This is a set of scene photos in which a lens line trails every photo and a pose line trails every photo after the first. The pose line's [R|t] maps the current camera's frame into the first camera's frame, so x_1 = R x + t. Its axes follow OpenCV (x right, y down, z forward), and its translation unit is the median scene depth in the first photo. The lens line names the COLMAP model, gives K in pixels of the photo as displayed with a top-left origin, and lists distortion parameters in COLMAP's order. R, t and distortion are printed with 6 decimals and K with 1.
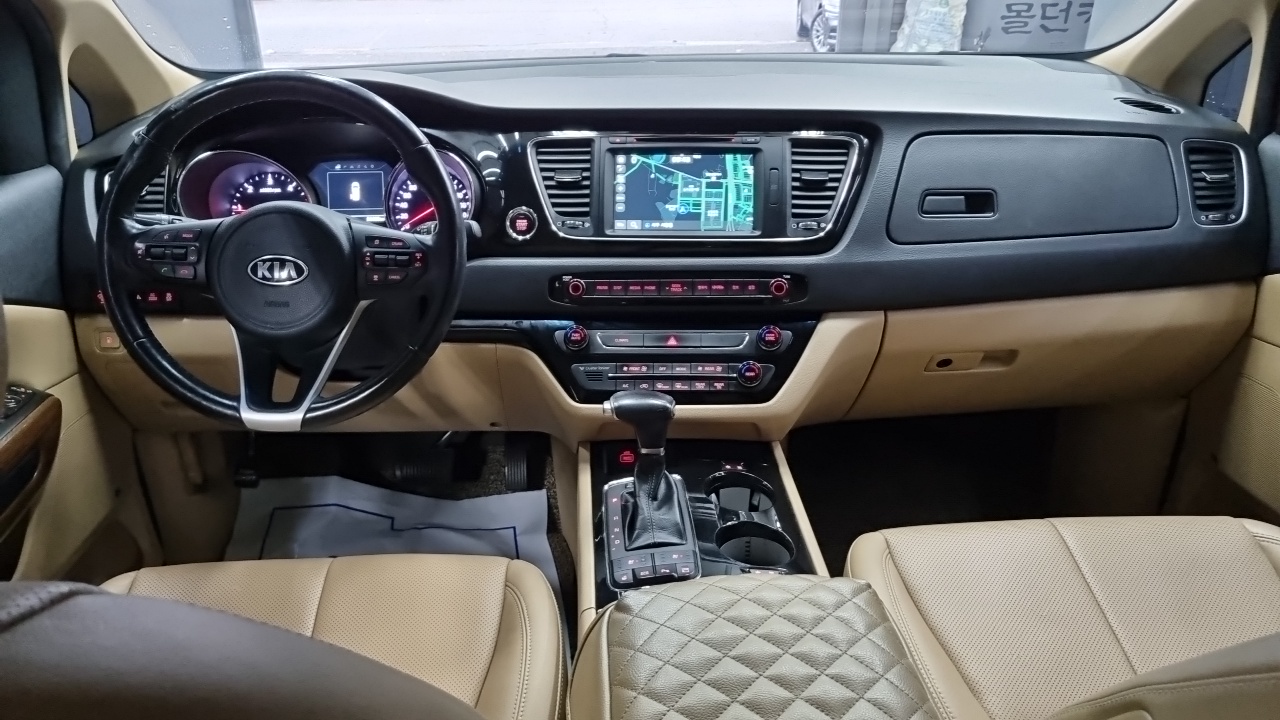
lens RADIAL K [[1014.2, 0, 641.3], [0, 1014.2, 383.9], [0, 0, 1]] dist [0.030234, -0.006909]
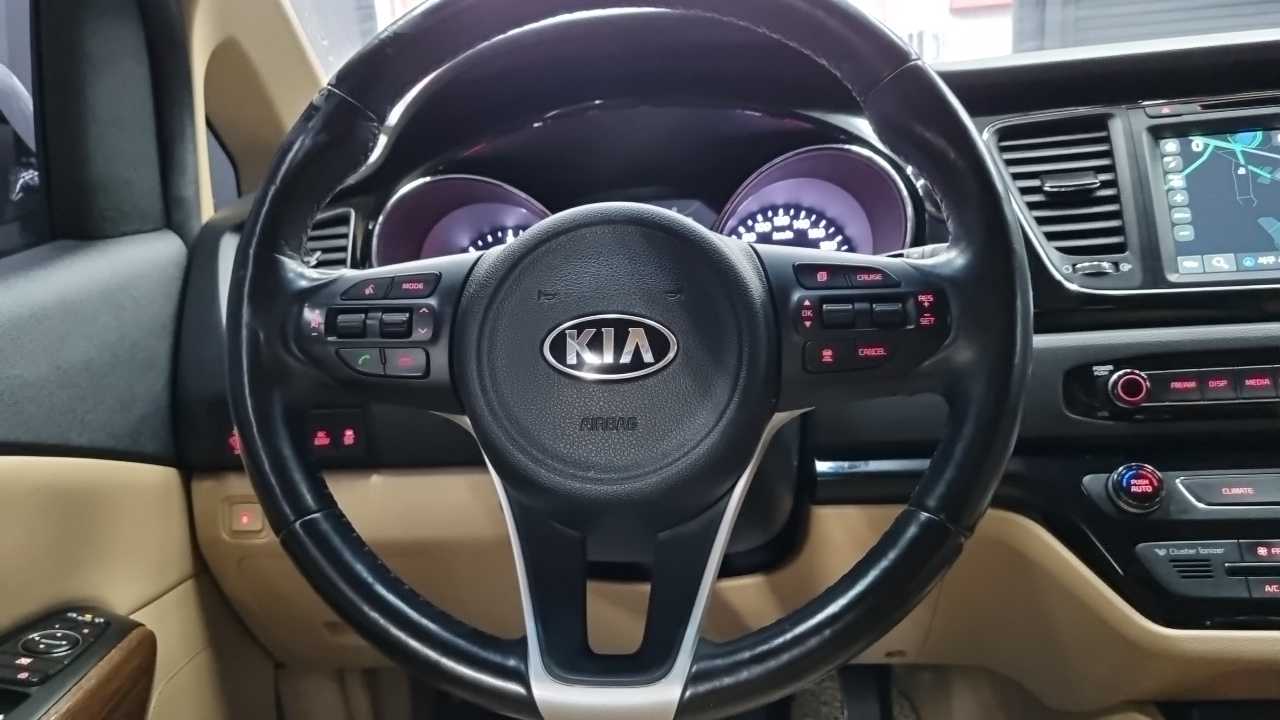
lens RADIAL K [[1072.8, 0, 640.0], [0, 1072.8, 360.0], [0, 0, 1]] dist [0.016459, 0.005204]
pose [[0.990656, -0.044475, -0.128932, -0.228087], [0.021102, 0.983936, -0.177272, -0.018970], [0.134745, 0.172894, 0.975680, 0.441704]]
